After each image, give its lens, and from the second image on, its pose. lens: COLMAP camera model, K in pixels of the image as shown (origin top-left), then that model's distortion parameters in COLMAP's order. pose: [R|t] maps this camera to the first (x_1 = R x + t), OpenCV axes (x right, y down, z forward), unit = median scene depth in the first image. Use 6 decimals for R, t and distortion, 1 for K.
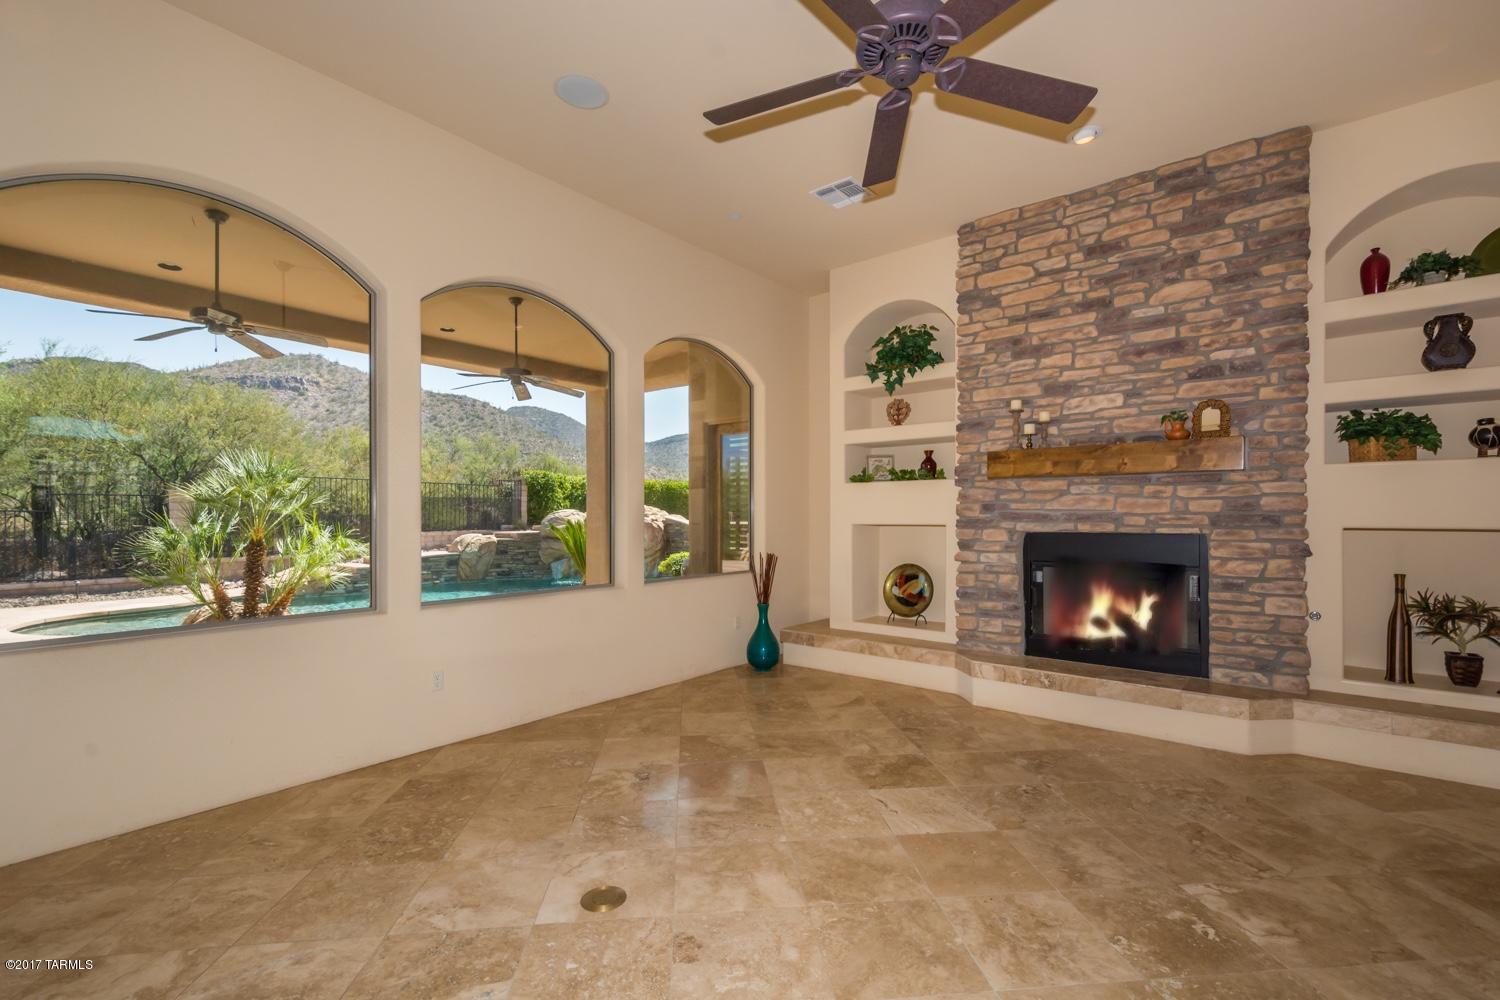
lens RADIAL K [[655.8, 0, 752.4], [0, 655.8, 515.1], [0, 0, 1]] dist [0.024349, -0.007695]
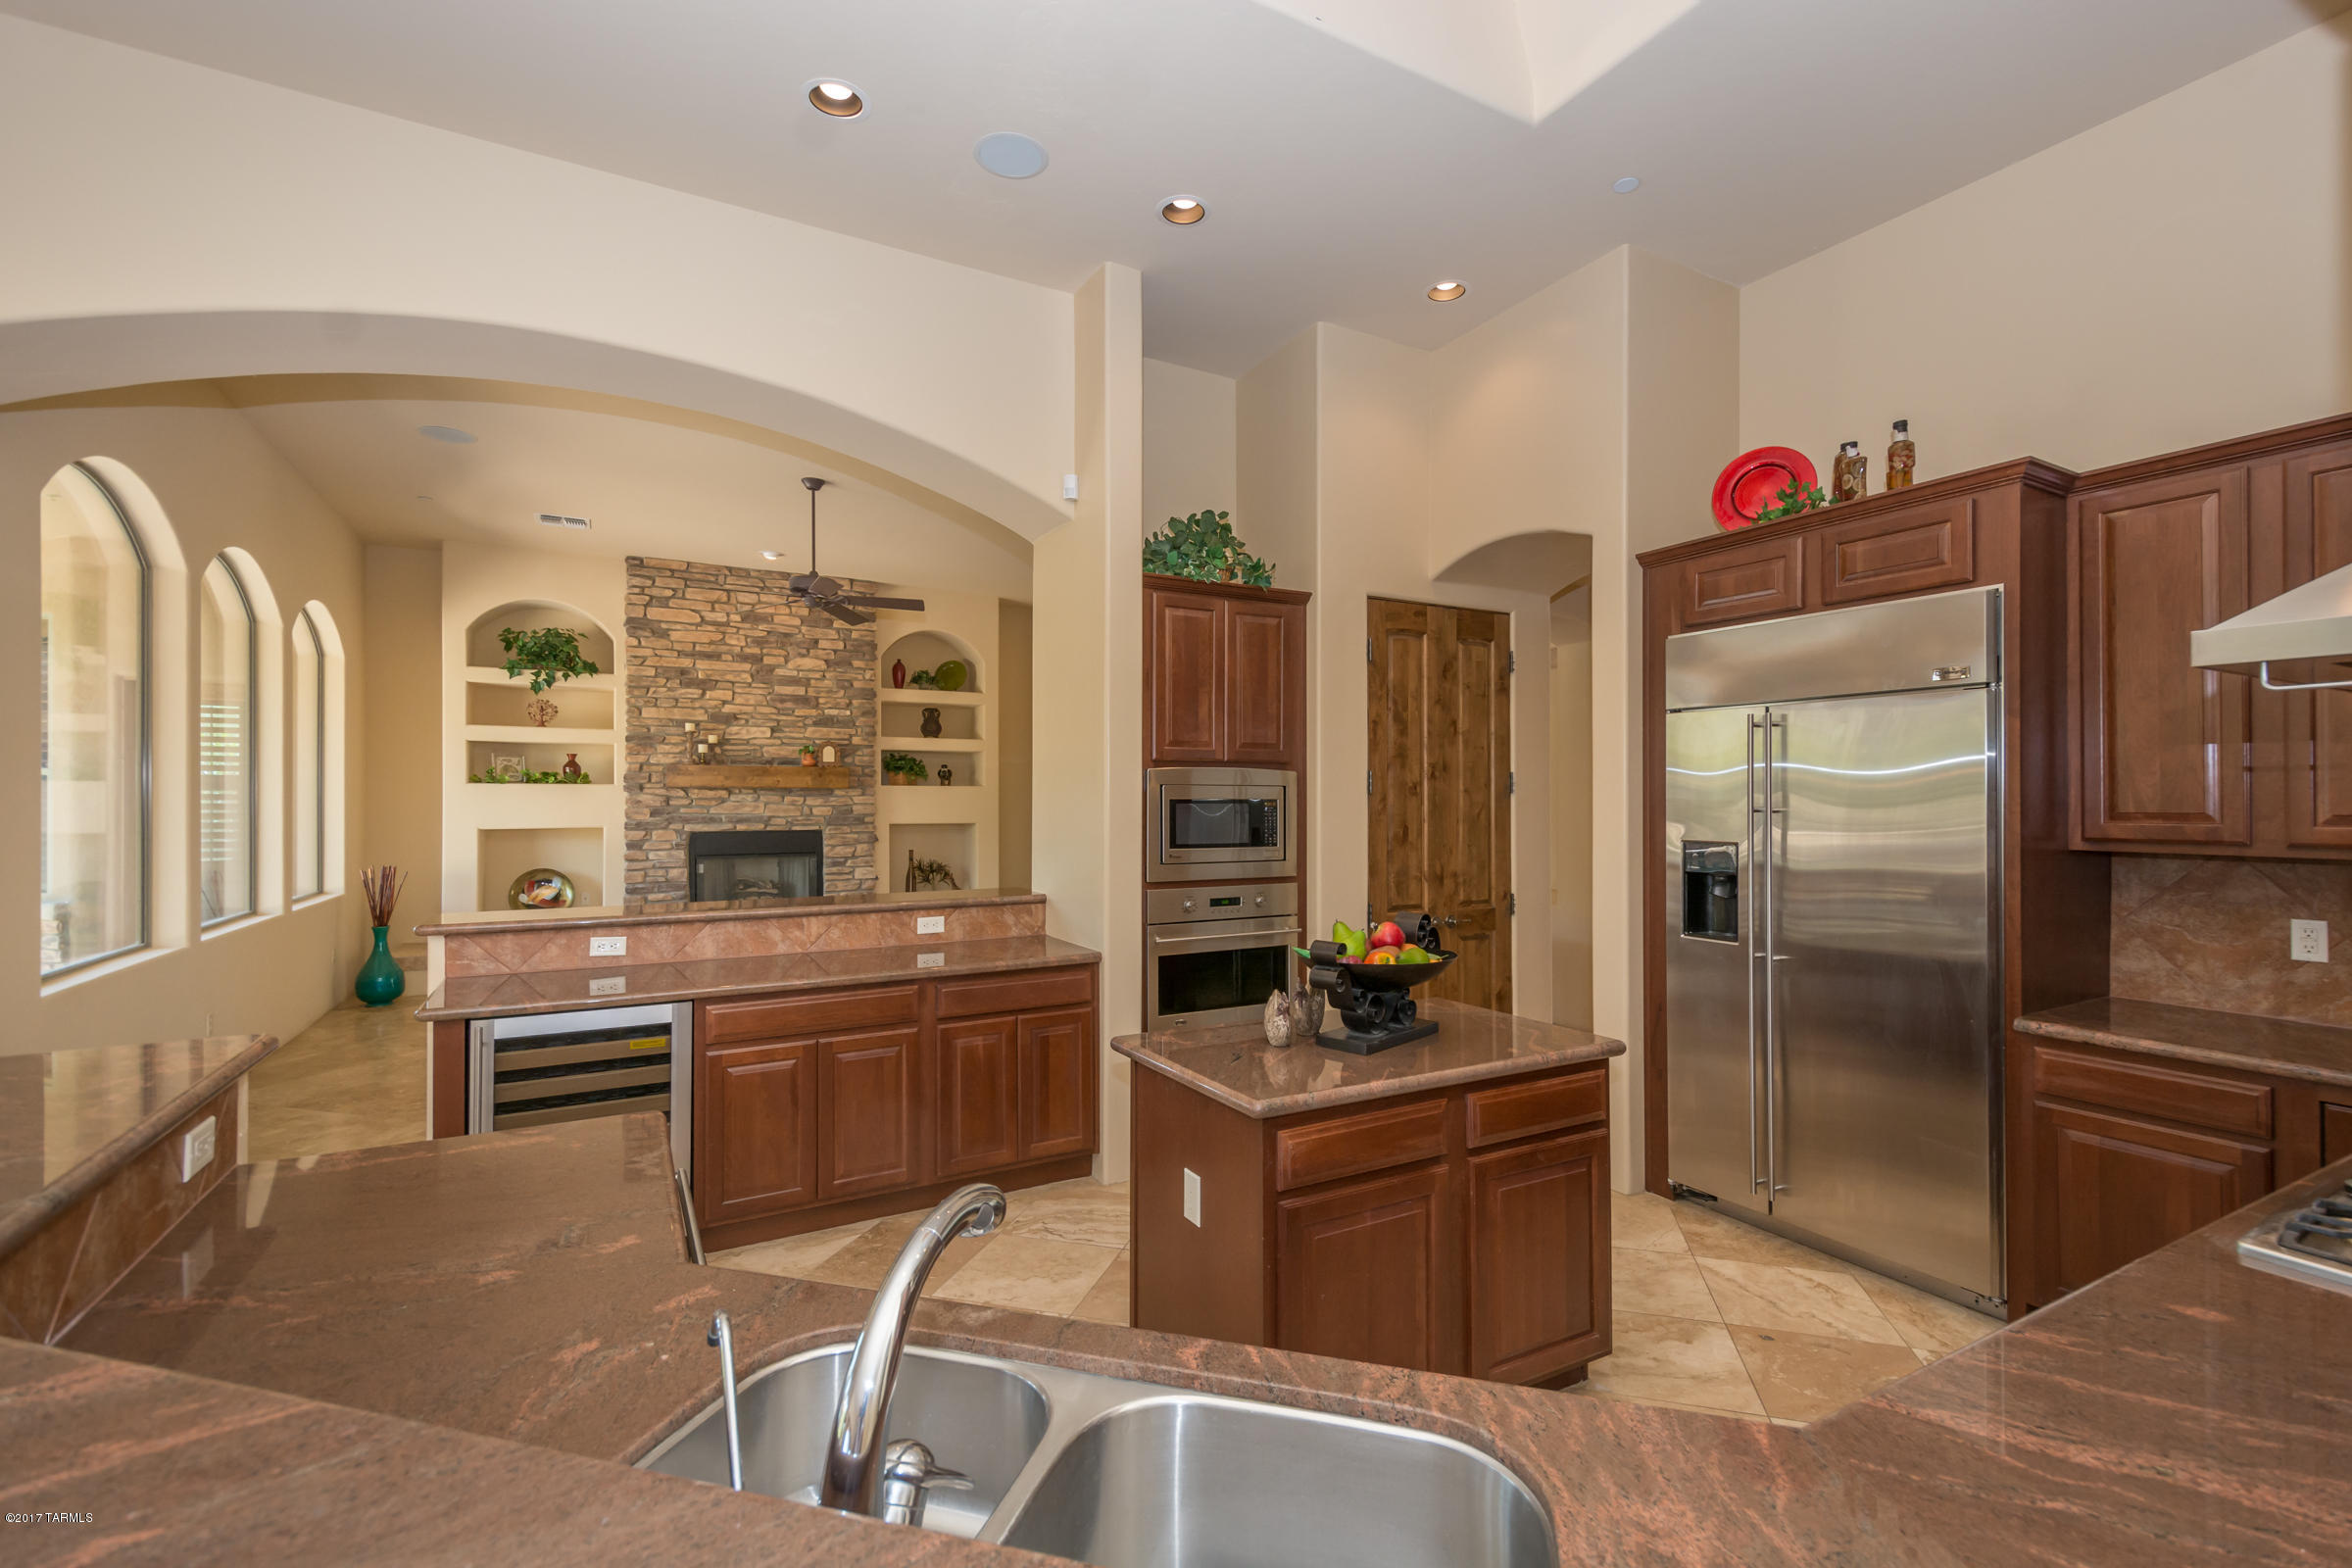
lens RADIAL K [[1028.2, 0, 1193.1], [0, 1028.2, 795.5], [0, 0, 1]] dist [0.024349, -0.007695]
pose [[0.385527, 0.007139, 0.922669, -1.108033], [-0.000495, 0.999972, -0.007530, -0.031890], [-0.922696, 0.002446, 0.385520, -0.647677]]
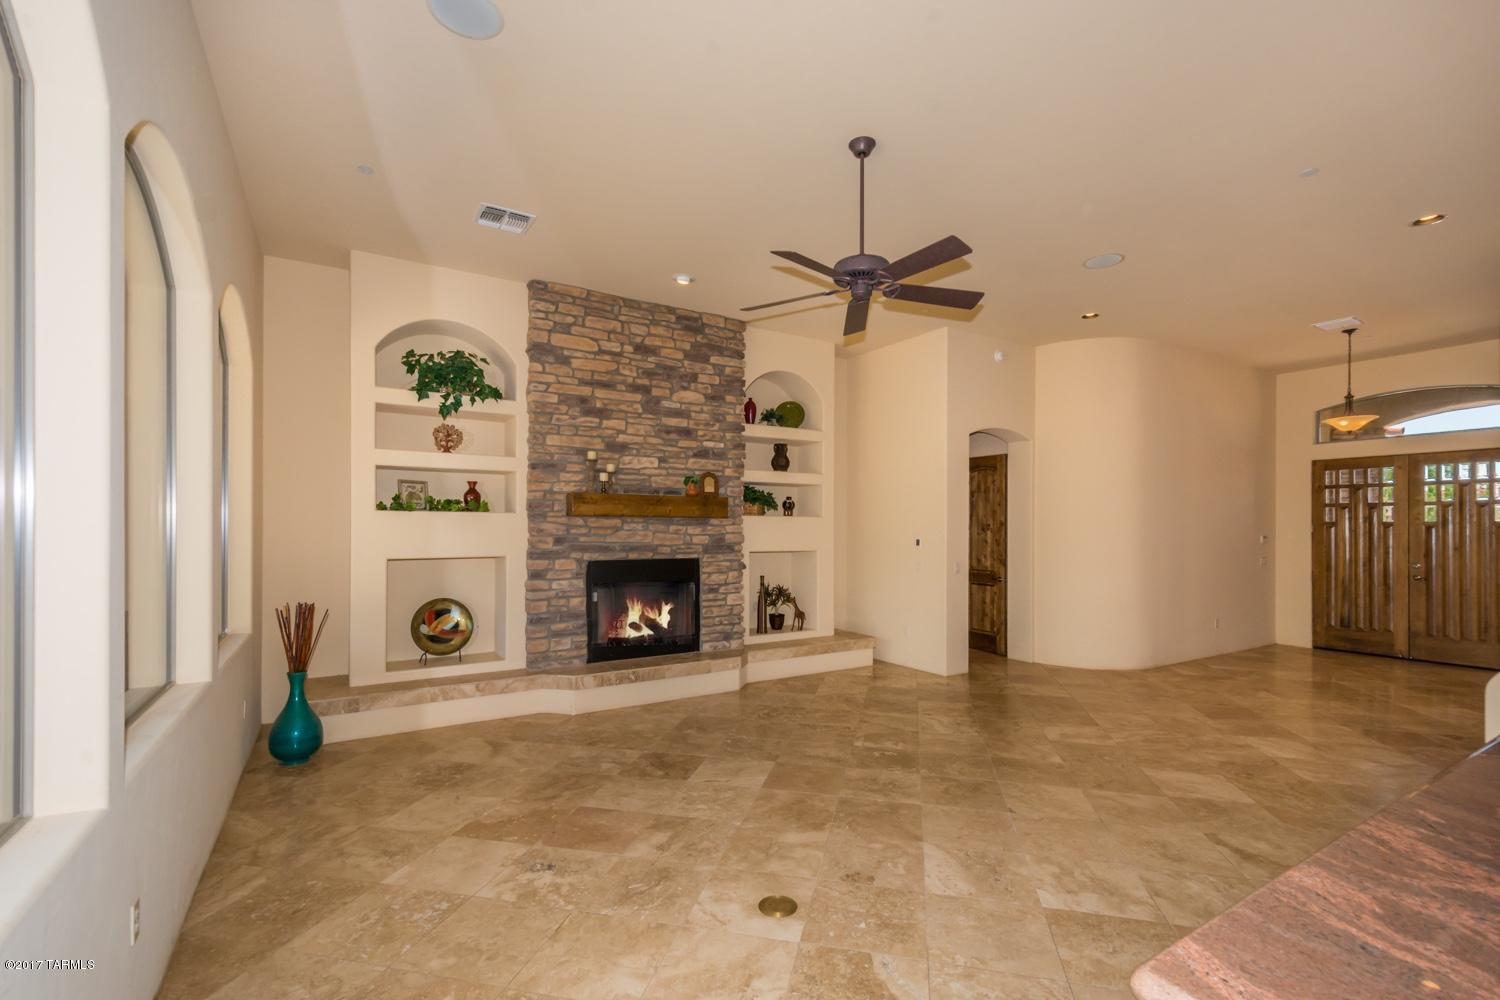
lens RADIAL K [[655.8, 0, 759.6], [0, 655.8, 528.9], [0, 0, 1]] dist [0.024349, -0.007695]
pose [[0.333123, 0.003616, 0.942876, -0.700958], [-0.003805, 0.999990, -0.002490, -0.035242], [-0.942876, -0.002758, 0.333133, 0.351866]]
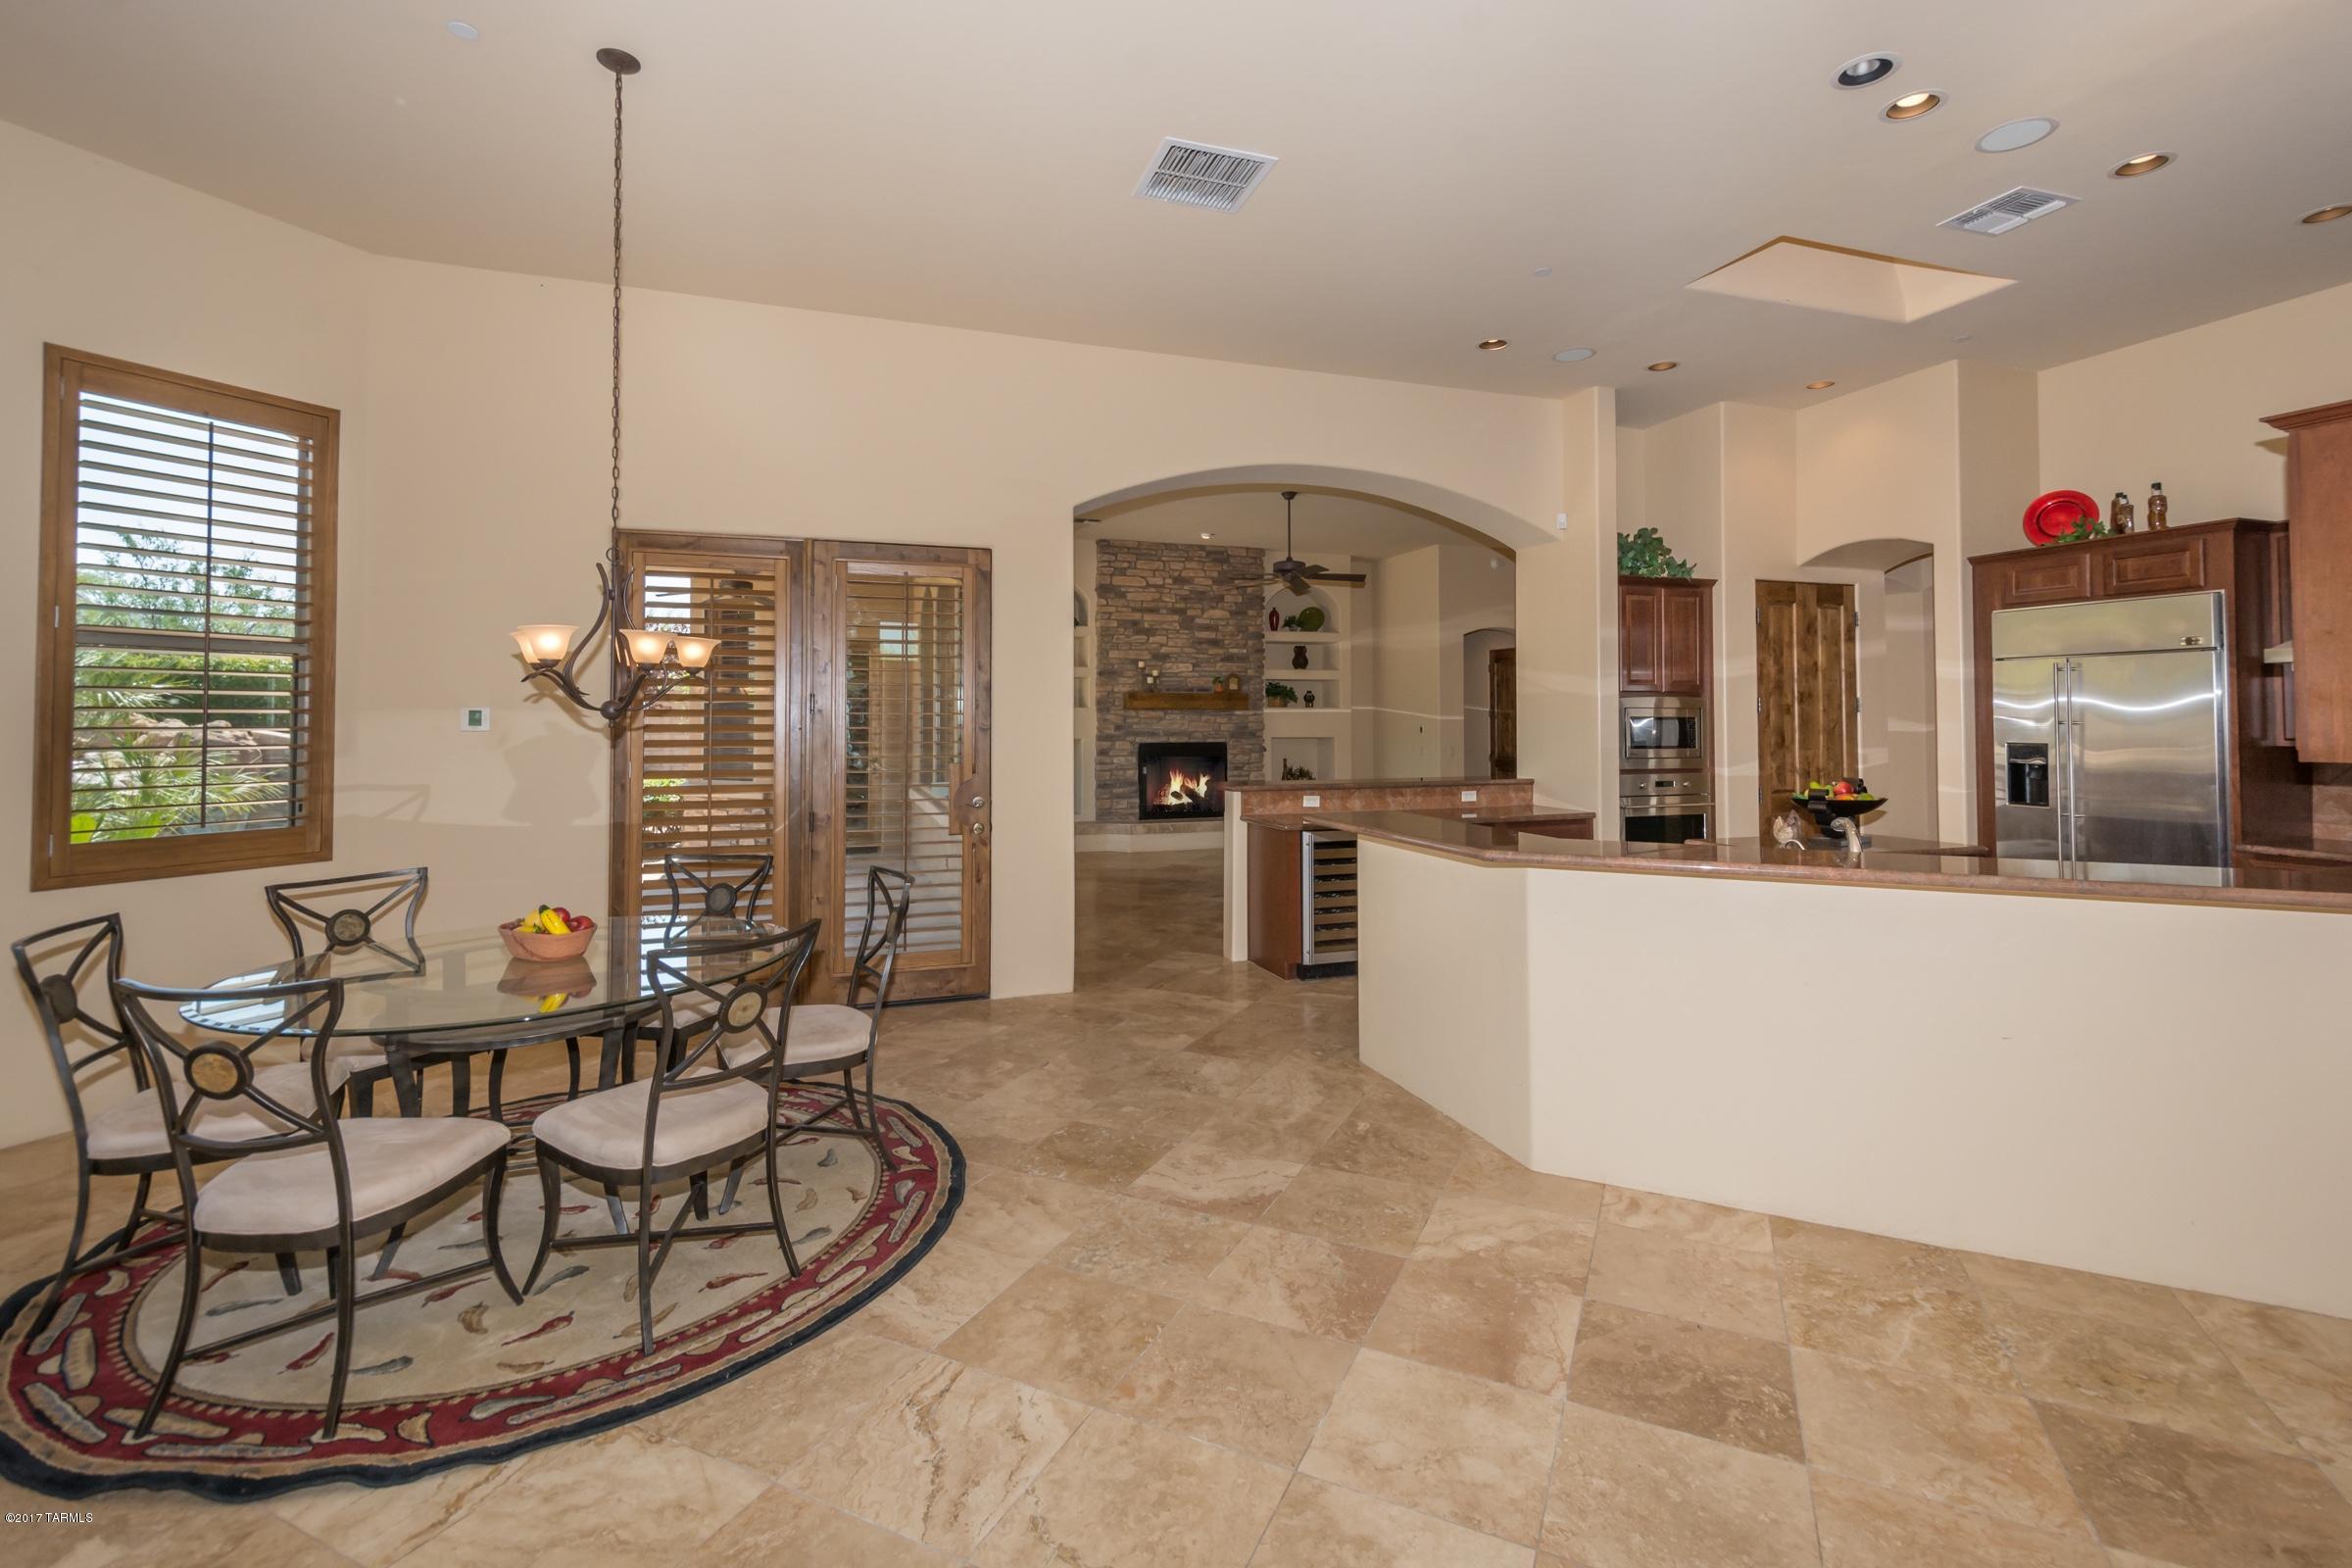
lens RADIAL K [[1028.2, 0, 1210.5], [0, 1028.2, 693.6], [0, 0, 1]] dist [0.024349, -0.007695]
pose [[0.521025, 0.022035, 0.853257, -1.863859], [0.001935, 0.999634, -0.026996, -0.030525], [-0.853539, 0.015716, 0.520792, -0.511570]]
